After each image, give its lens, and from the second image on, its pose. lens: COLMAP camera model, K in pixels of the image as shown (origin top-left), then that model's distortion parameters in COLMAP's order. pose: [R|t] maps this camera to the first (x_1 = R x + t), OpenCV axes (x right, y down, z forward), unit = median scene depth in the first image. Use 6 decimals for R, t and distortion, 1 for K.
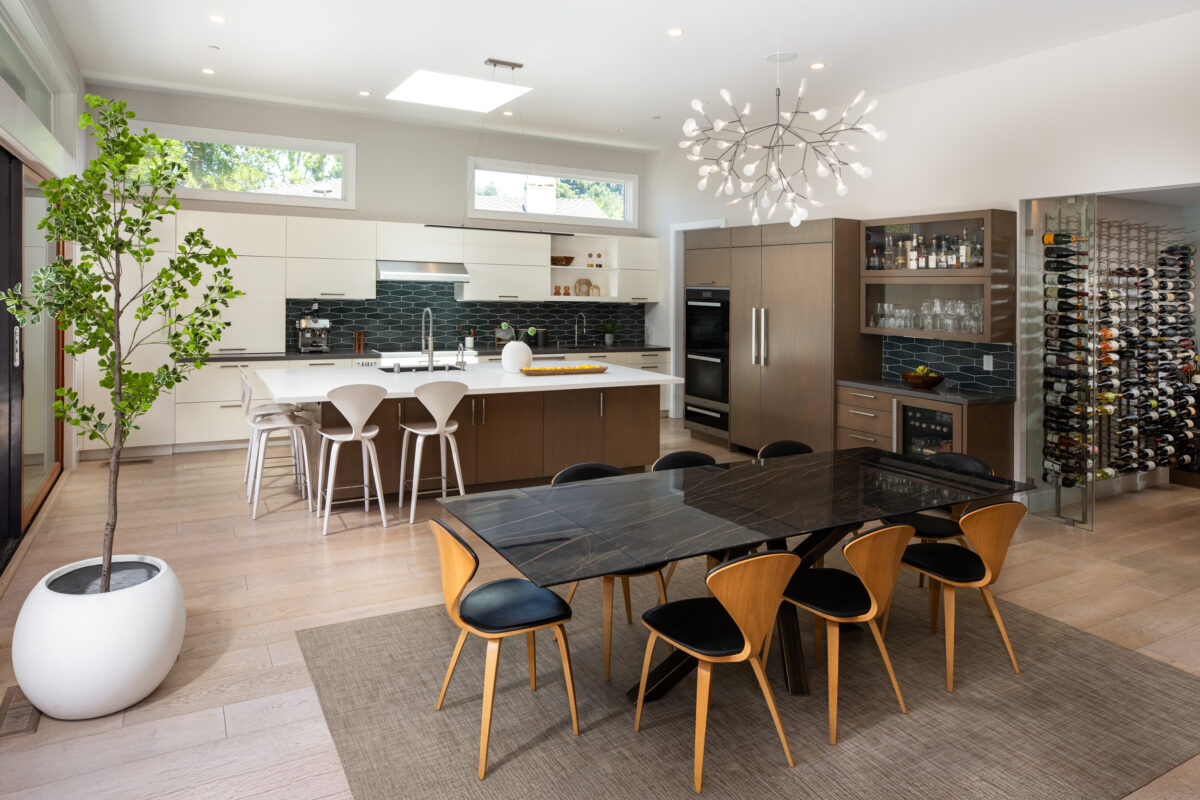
lens RADIAL K [[787.7, 0, 543.3], [0, 787.7, 294.0], [0, 0, 1]] dist [-0.010193, 0.001198]
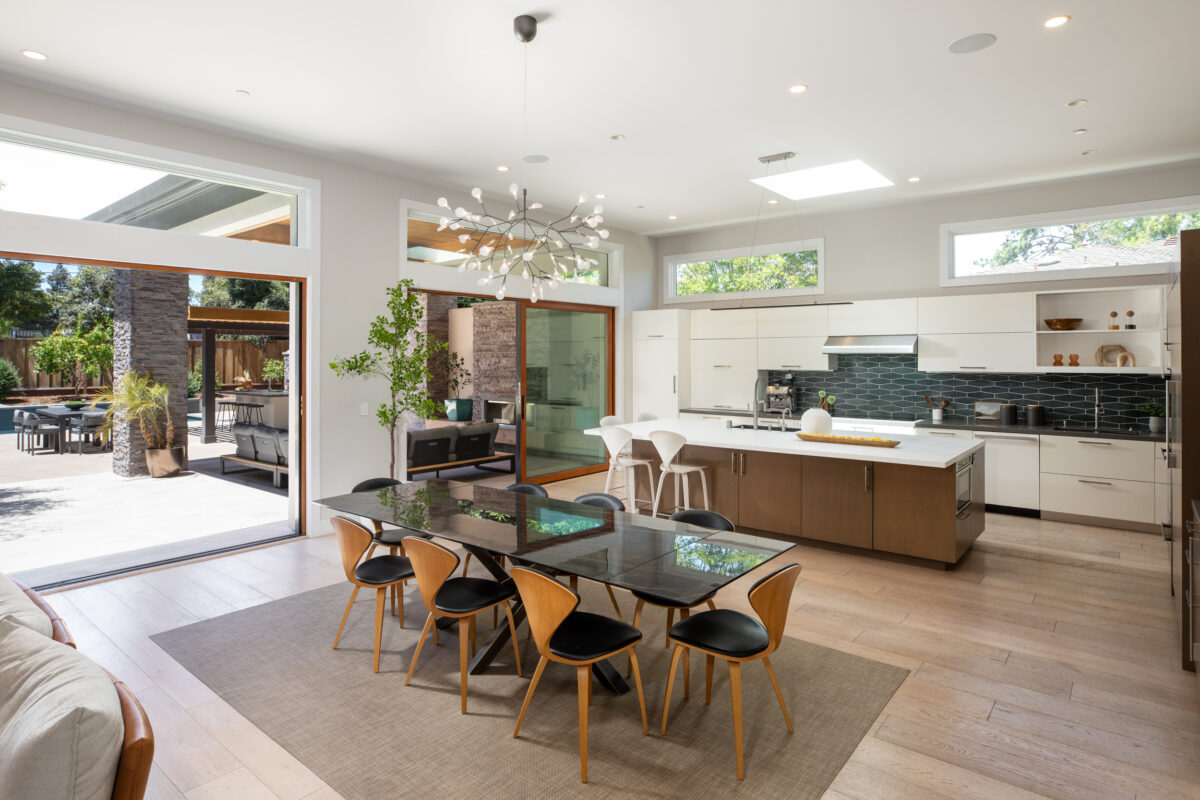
lens RADIAL K [[696.1, 0, 603.0], [0, 696.1, 352.1], [0, 0, 1]] dist [-0.002487, 0.001092]
pose [[0.363190, -0.030392, -0.931219, 0.735401], [0.000429, 0.999473, -0.032453, 0.015269], [0.931715, 0.011387, 0.363012, 0.392446]]
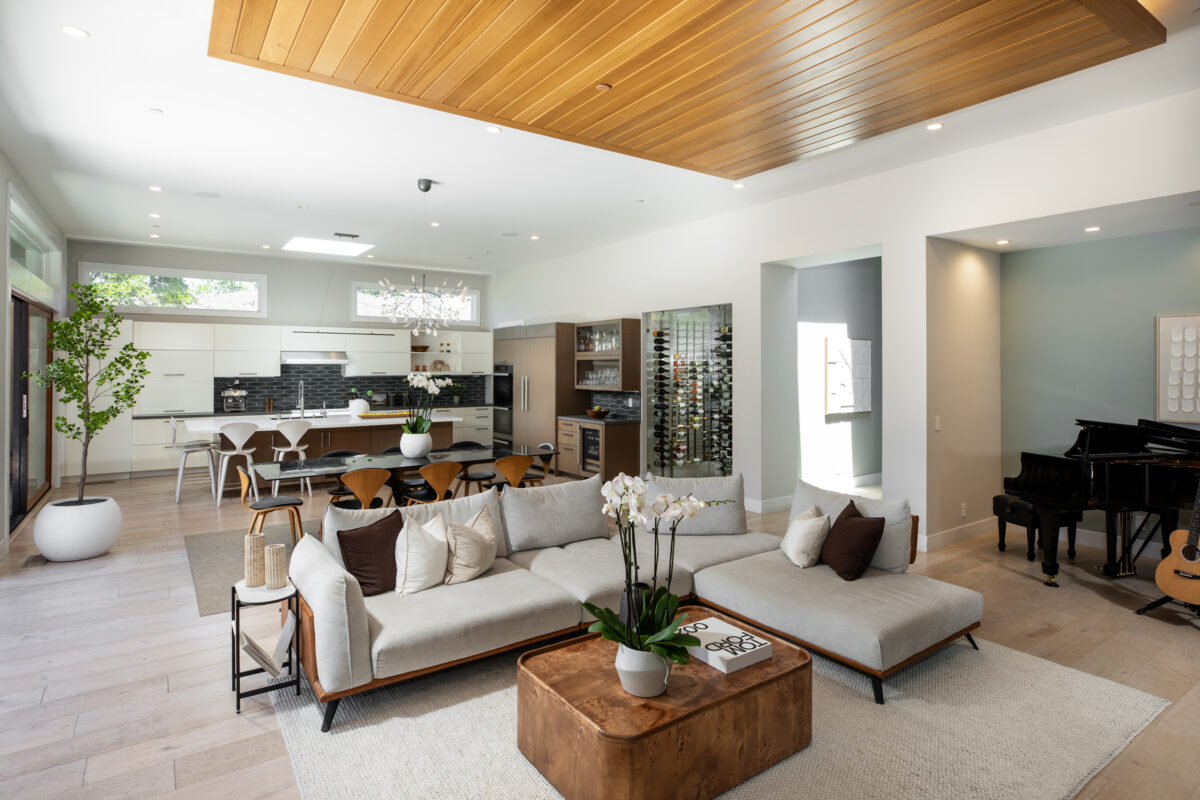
lens RADIAL K [[696.1, 0, 647.8], [0, 696.1, 344.2], [0, 0, 1]] dist [-0.002487, 0.001092]
pose [[0.984655, -0.017110, 0.173673, 0.310291], [0.023593, 0.999097, -0.035336, 0.010260], [-0.172911, 0.038891, 0.984169, -0.553984]]
